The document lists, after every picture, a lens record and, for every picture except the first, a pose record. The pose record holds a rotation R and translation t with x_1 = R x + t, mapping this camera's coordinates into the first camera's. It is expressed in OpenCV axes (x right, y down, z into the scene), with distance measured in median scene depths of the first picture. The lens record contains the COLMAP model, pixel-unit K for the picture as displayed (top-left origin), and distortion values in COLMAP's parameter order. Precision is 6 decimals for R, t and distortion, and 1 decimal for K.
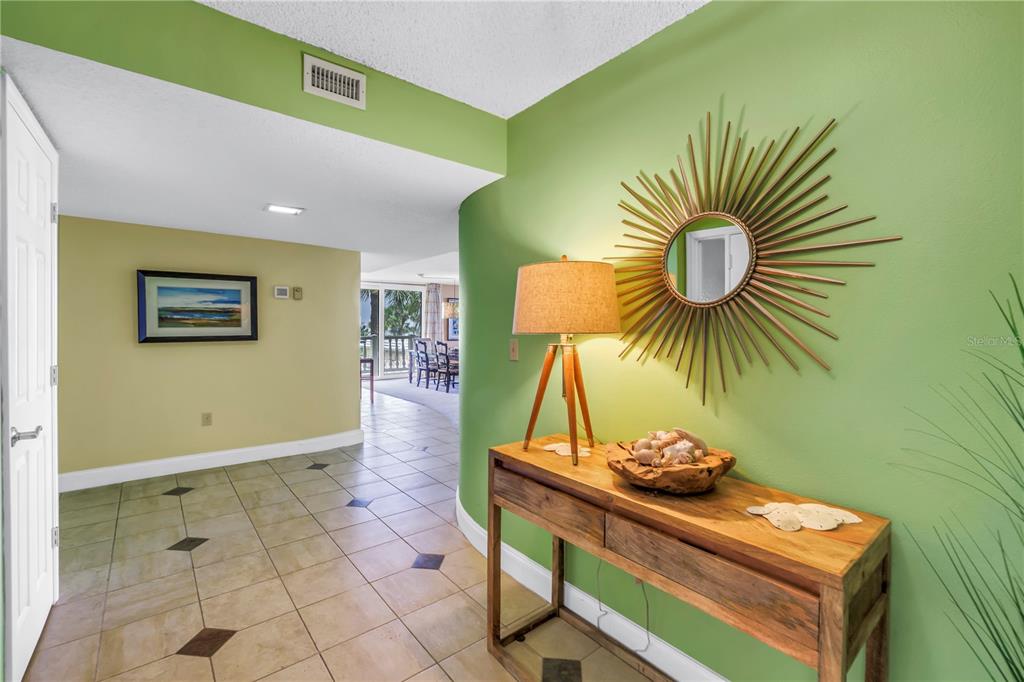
lens RADIAL K [[441.3, 0, 505.8], [0, 441.3, 330.3], [0, 0, 1]] dist [0.000597, 0.000287]
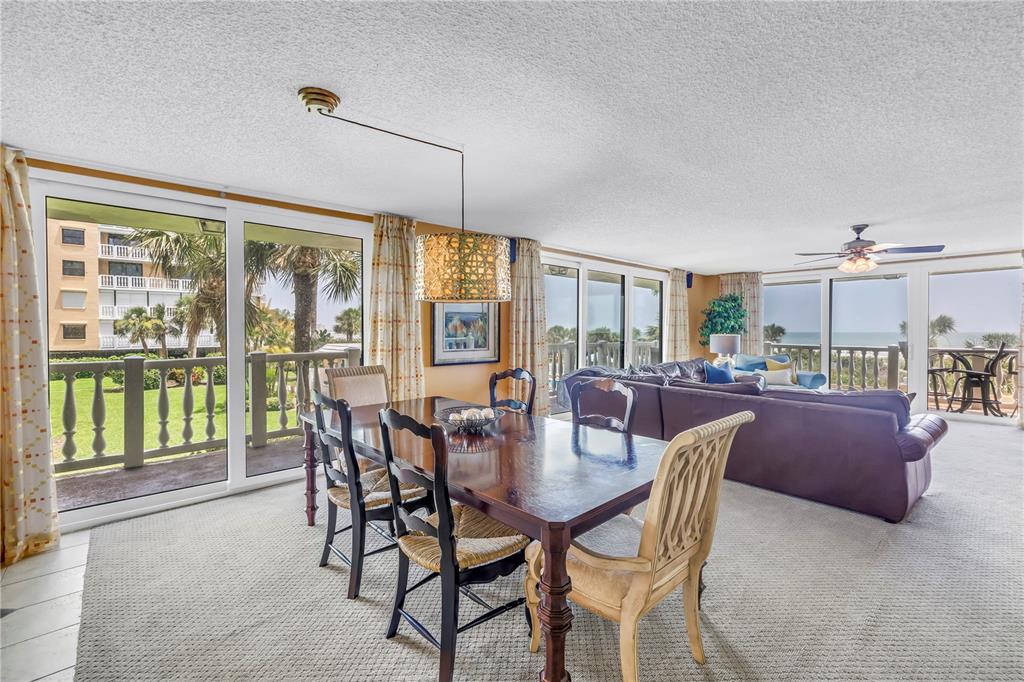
lens RADIAL K [[443.3, 0, 508.9], [0, 443.3, 333.8], [0, 0, 1]] dist [0.000606, 0.000292]
pose [[0.998329, -0.004574, 0.057604, -0.090935], [0.004366, 0.999983, 0.003746, -0.007418], [-0.057620, -0.003488, 0.998332, 0.631578]]
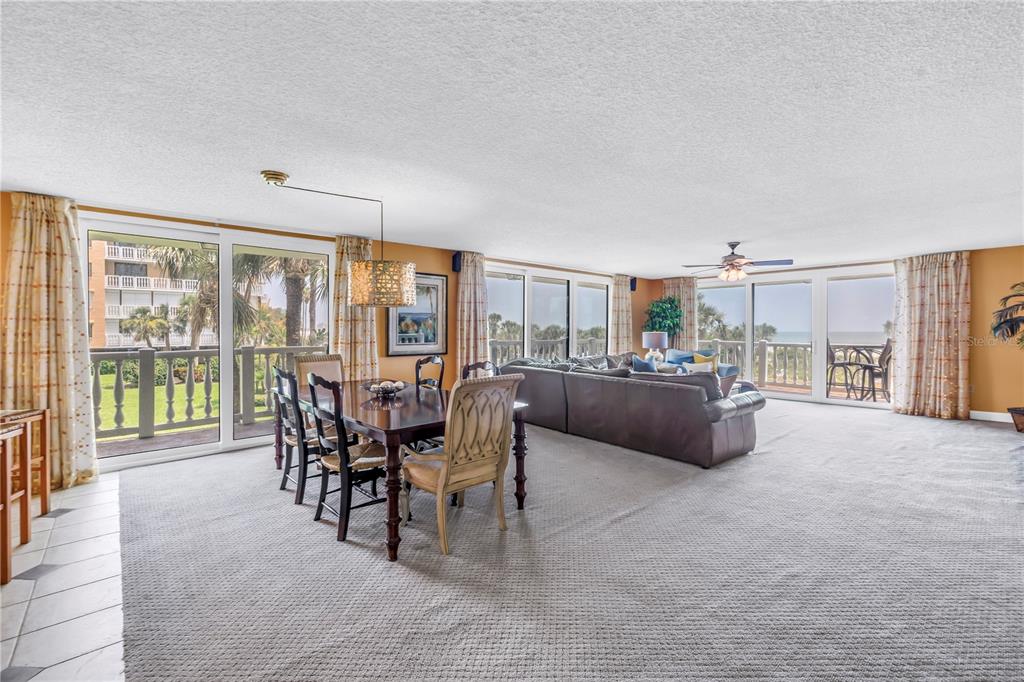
lens RADIAL K [[441.3, 0, 505.8], [0, 441.3, 330.3], [0, 0, 1]] dist [0.000597, 0.000287]
pose [[0.998713, -0.003613, 0.050596, -0.026516], [0.003749, 0.999990, -0.002579, -0.004512], [-0.050586, 0.002765, 0.998716, 0.532052]]
